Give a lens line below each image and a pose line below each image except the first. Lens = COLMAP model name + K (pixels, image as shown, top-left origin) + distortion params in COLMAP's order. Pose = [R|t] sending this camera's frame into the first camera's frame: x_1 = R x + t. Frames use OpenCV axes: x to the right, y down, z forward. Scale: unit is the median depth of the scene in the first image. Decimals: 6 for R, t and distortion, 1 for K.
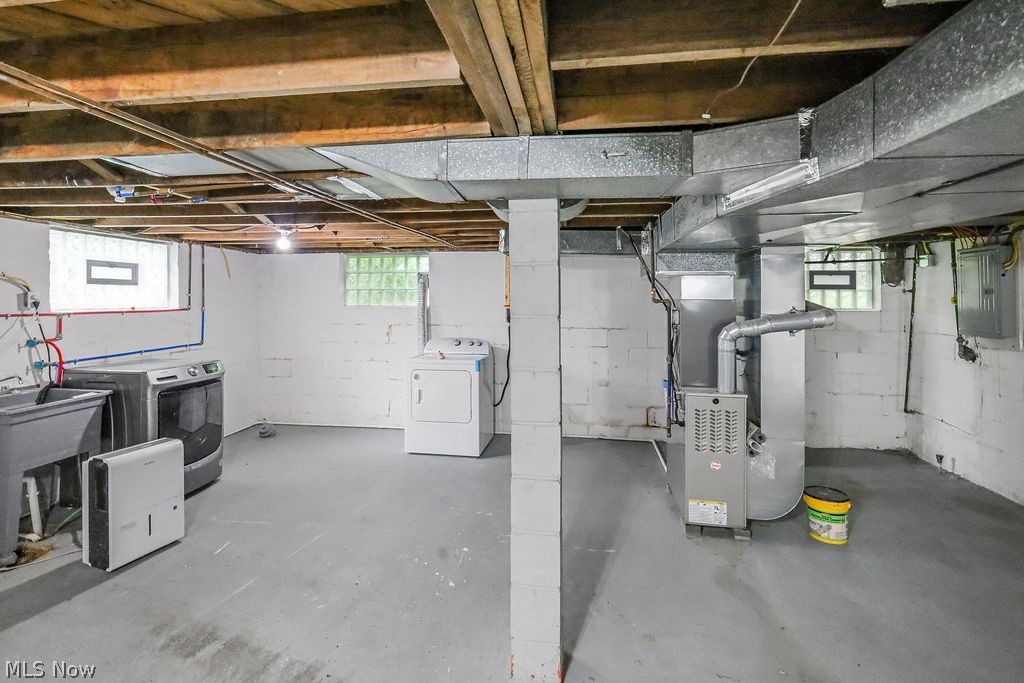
lens RADIAL K [[455.4, 0, 510.3], [0, 455.4, 297.8], [0, 0, 1]] dist [-0.000731, -0.000361]
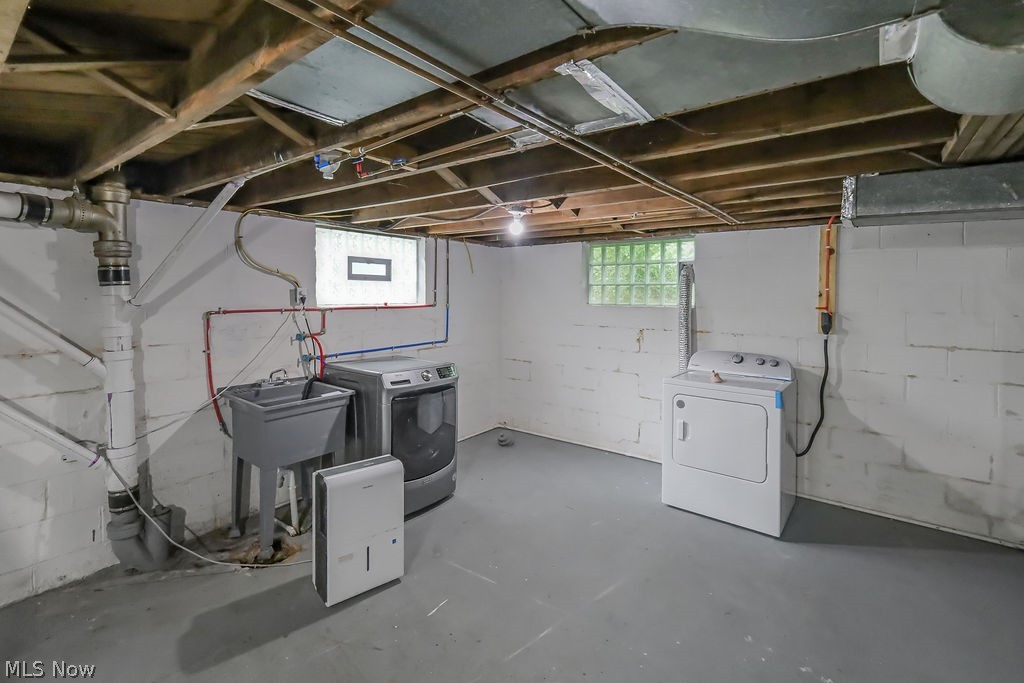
lens RADIAL K [[455.4, 0, 510.3], [0, 455.4, 297.8], [0, 0, 1]] dist [-0.000731, -0.000361]
pose [[0.868556, 0.009855, -0.495493, -0.101528], [-0.005699, 0.999935, 0.009900, -0.002571], [0.495559, -0.005775, 0.868555, 0.285909]]
